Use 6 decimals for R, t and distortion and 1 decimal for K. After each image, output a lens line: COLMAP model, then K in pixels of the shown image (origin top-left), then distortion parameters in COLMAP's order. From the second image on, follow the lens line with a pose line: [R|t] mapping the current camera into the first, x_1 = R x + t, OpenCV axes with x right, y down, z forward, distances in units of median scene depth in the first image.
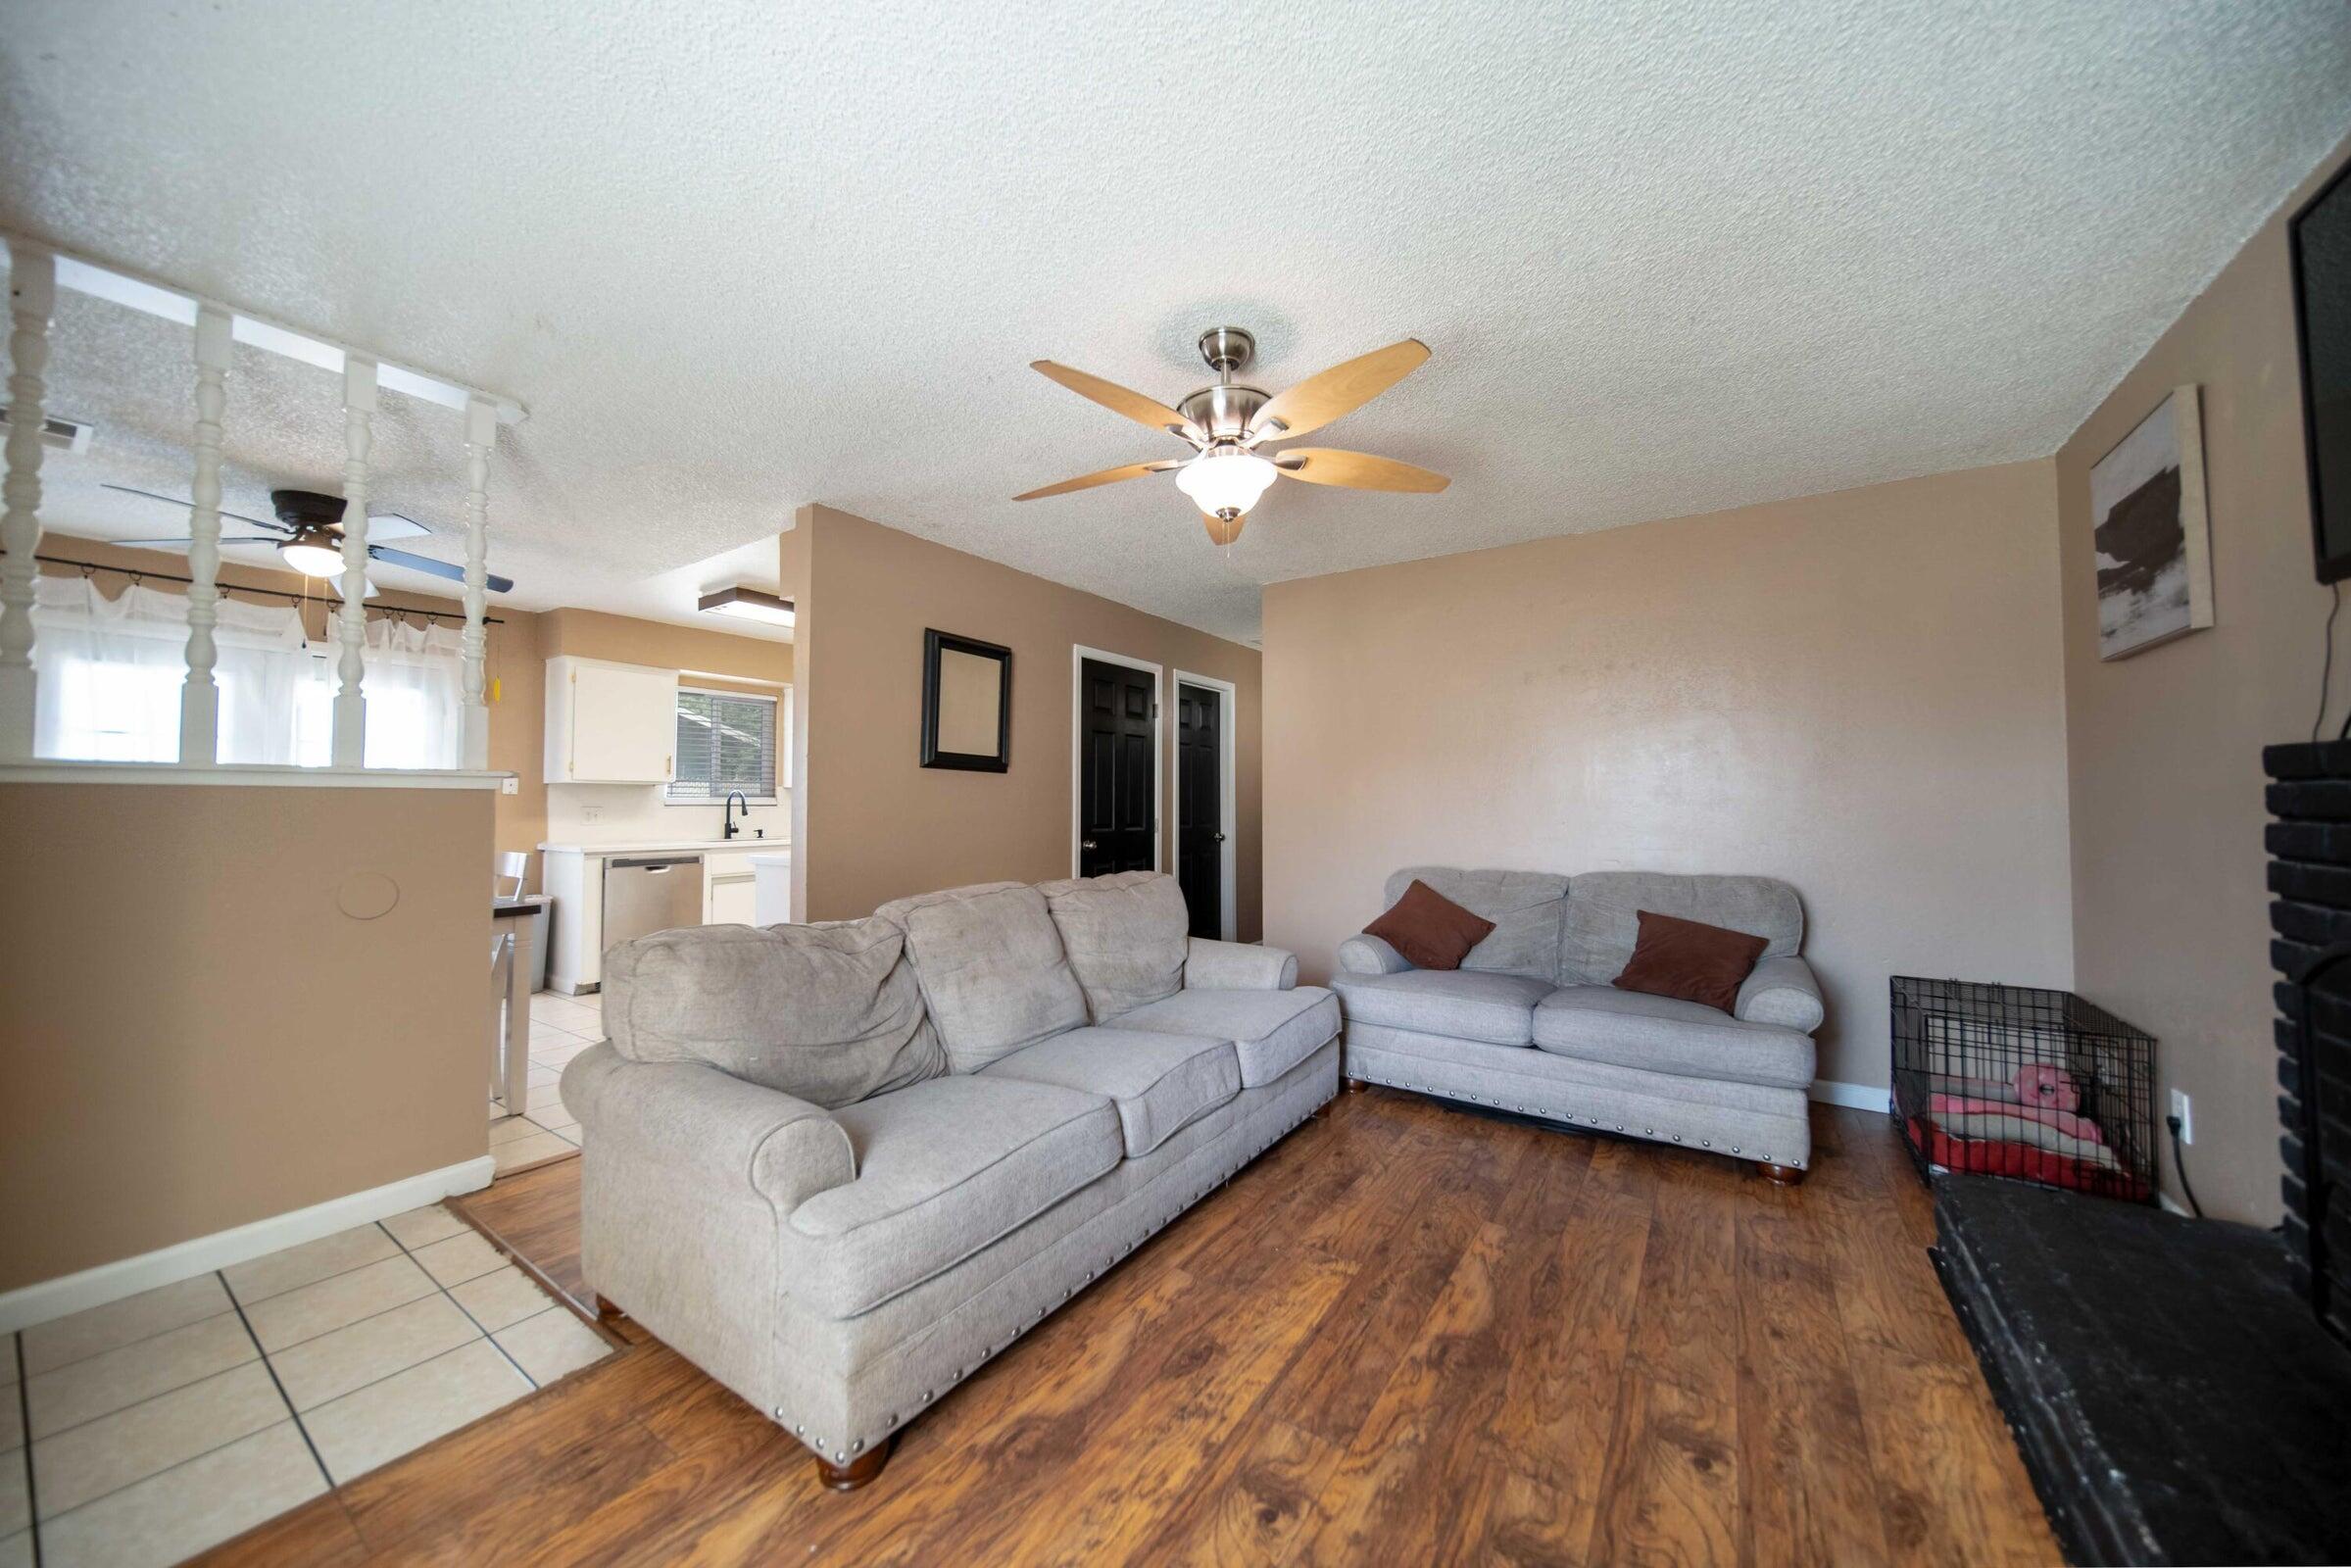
lens RADIAL K [[825.6, 0, 1195.0], [0, 825.6, 788.5], [0, 0, 1]] dist [-0.002946, -0.000195]
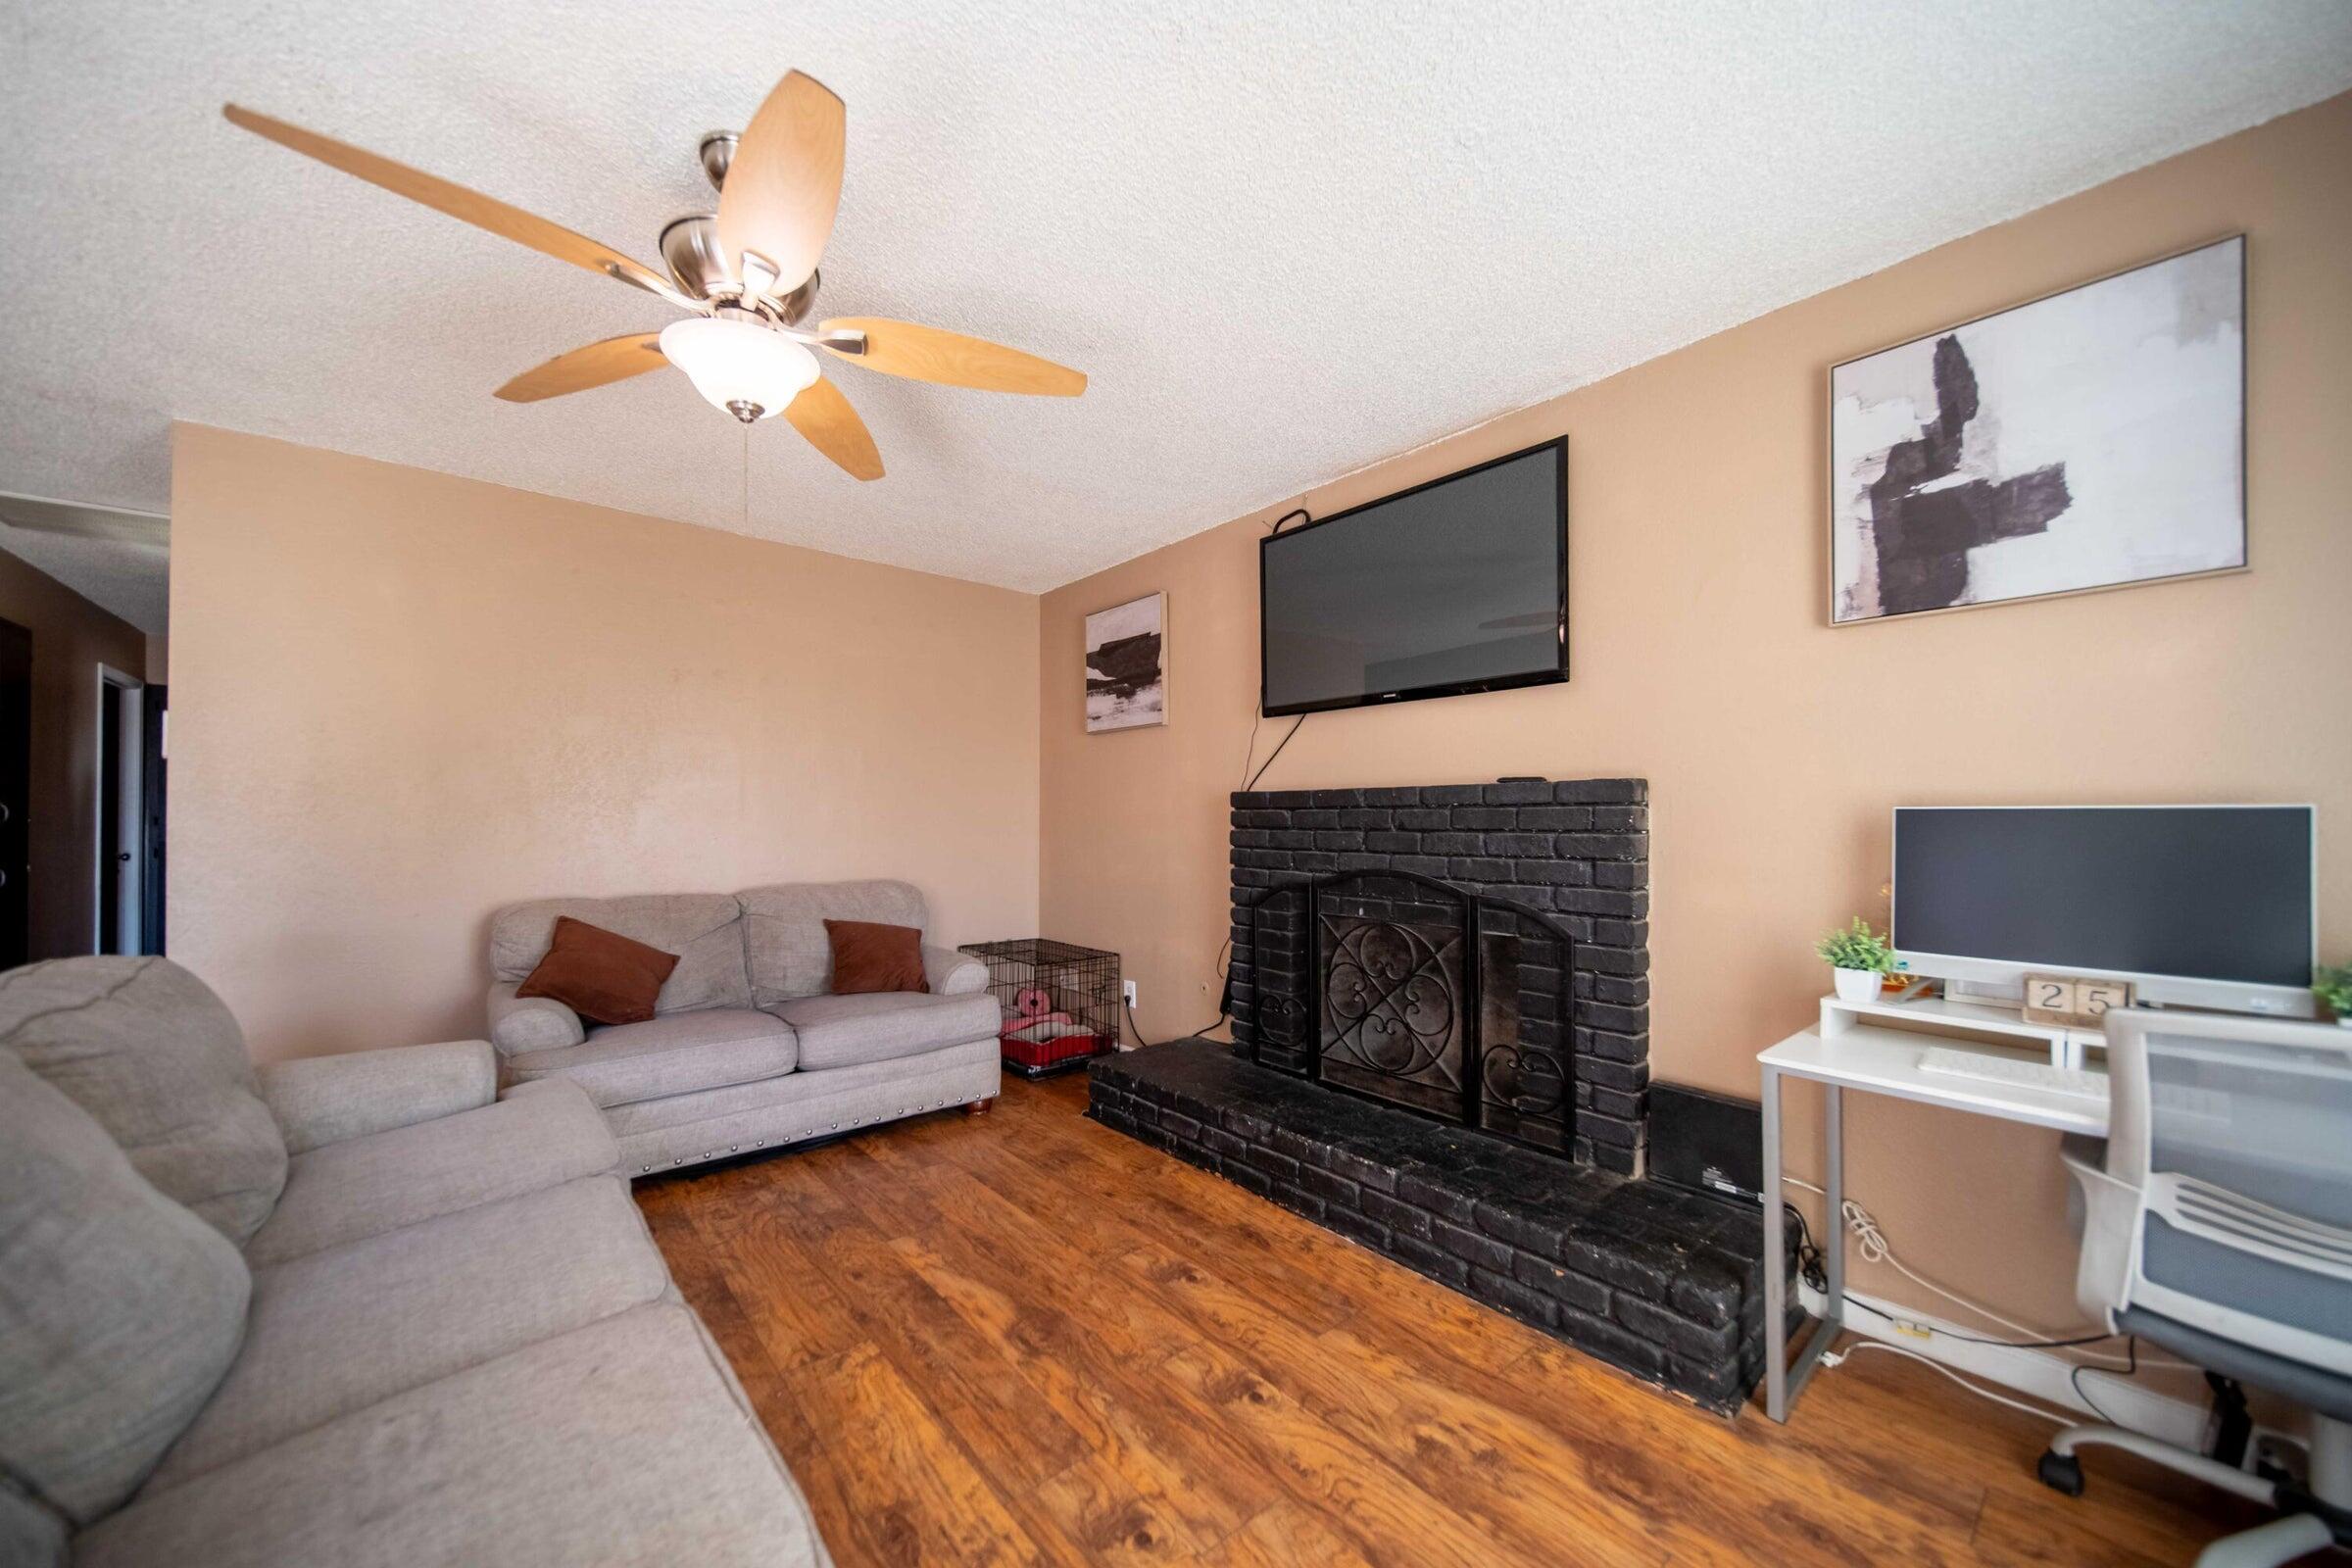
lens RADIAL K [[825.9, 0, 1150.6], [0, 825.9, 824.2], [0, 0, 1]] dist [-0.002946, -0.000195]
pose [[0.299293, -0.003238, 0.954156, -0.550490], [-0.021996, 0.999705, 0.010292, 0.009015], [-0.953908, -0.024068, 0.299133, 0.463900]]
